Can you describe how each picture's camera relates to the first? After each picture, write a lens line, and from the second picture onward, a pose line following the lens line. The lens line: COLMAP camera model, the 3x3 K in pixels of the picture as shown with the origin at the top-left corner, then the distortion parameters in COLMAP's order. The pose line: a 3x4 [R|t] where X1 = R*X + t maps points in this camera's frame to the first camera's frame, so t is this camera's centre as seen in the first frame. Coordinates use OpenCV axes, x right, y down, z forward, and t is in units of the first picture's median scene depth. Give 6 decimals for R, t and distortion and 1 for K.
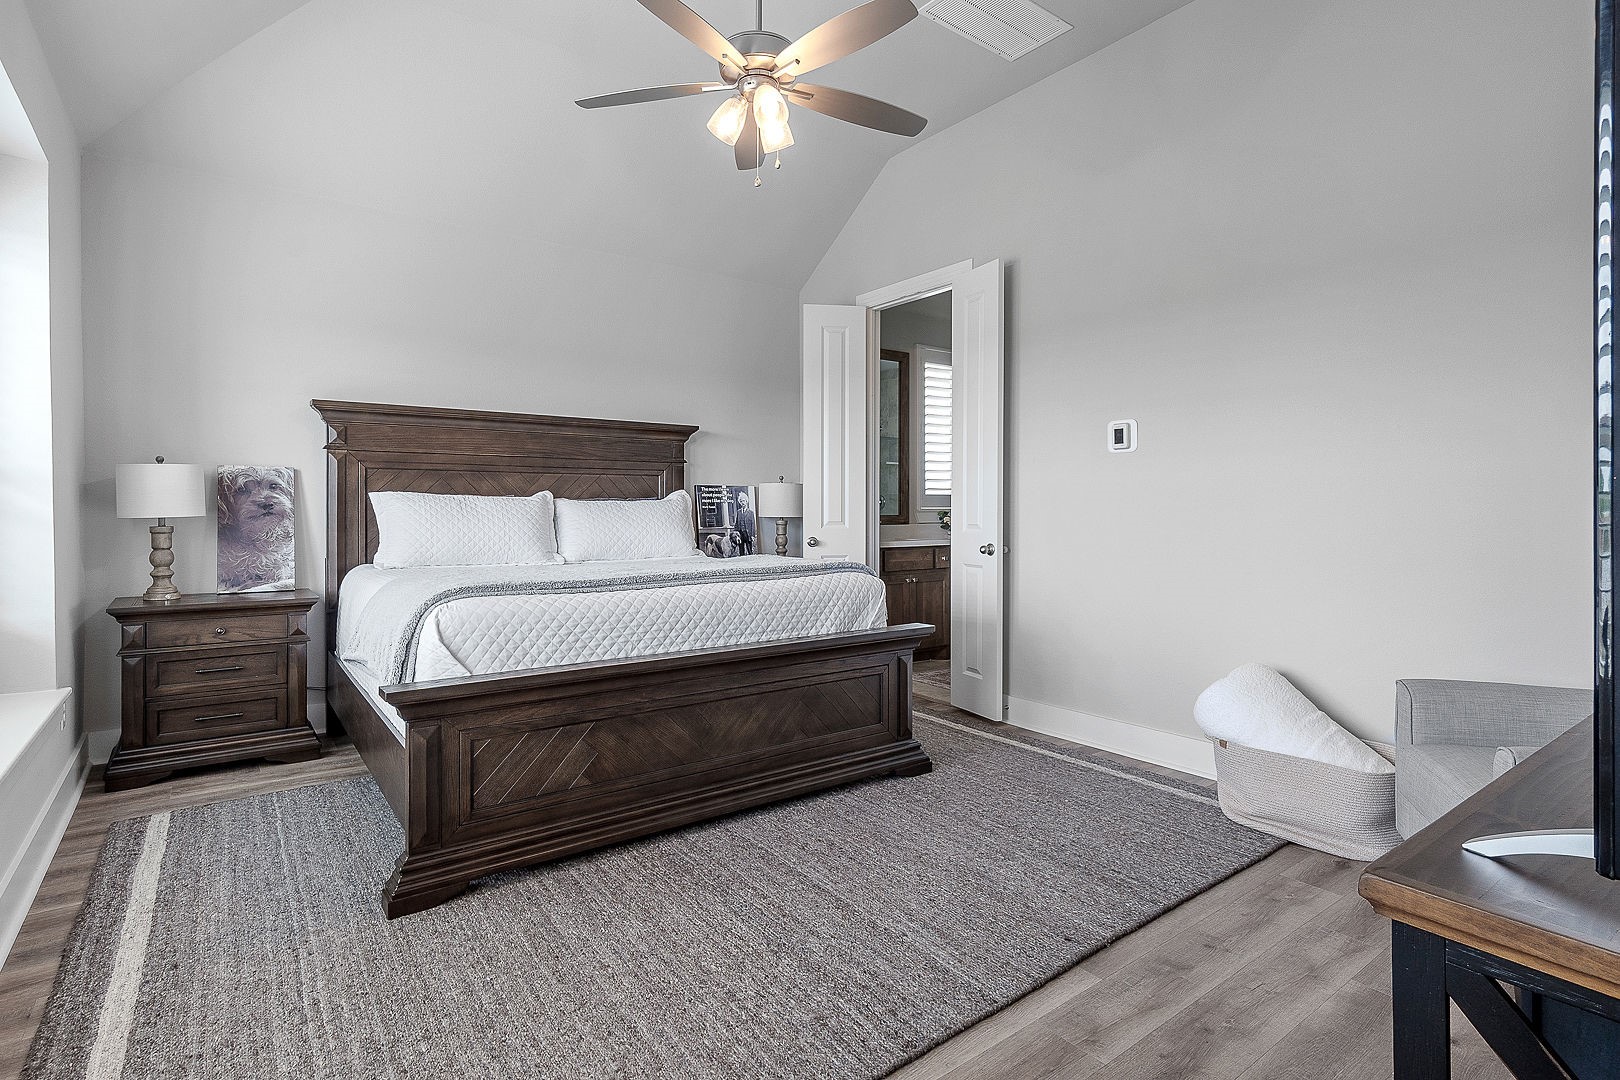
lens RADIAL K [[782.6, 0, 756.5], [0, 782.6, 508.1], [0, 0, 1]] dist [-0.002569, 0.001213]
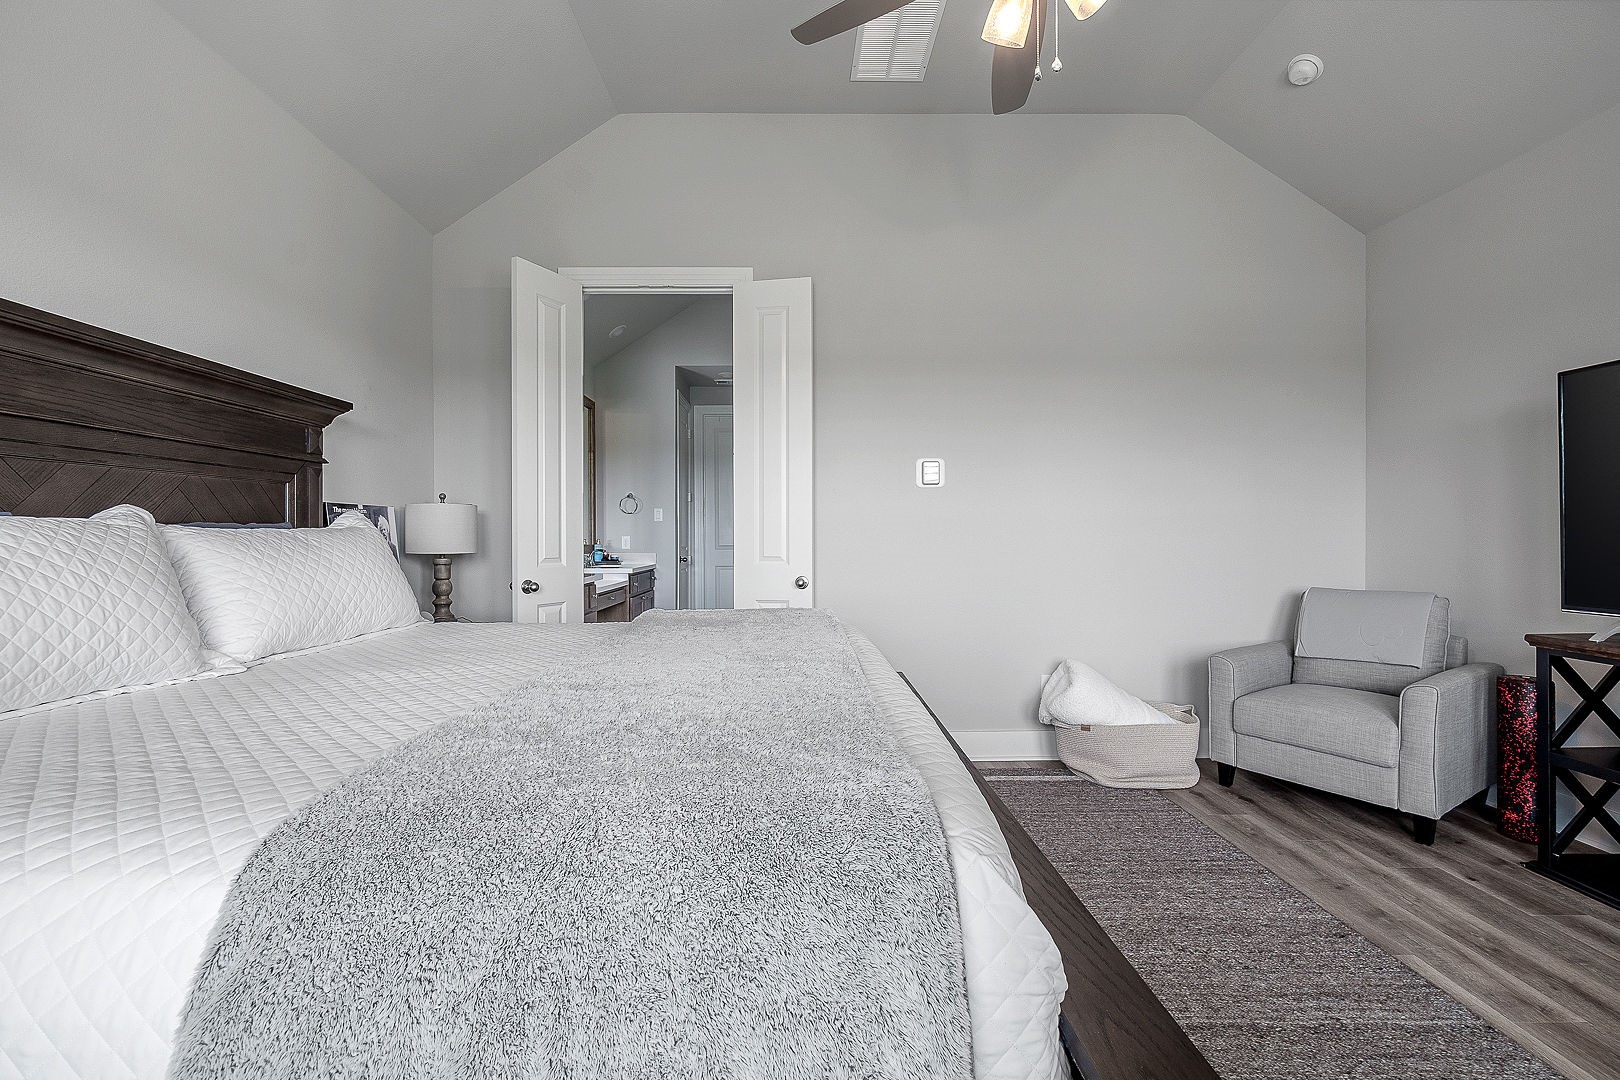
lens RADIAL K [[704.4, 0, 797.9], [0, 704.4, 535.8], [0, 0, 1]] dist [-0.004069, 0.002552]
pose [[0.557673, -0.003598, 0.830053, -0.382562], [0.004379, 0.999989, 0.001393, -0.004675], [-0.830049, 0.002857, 0.557683, 0.496093]]
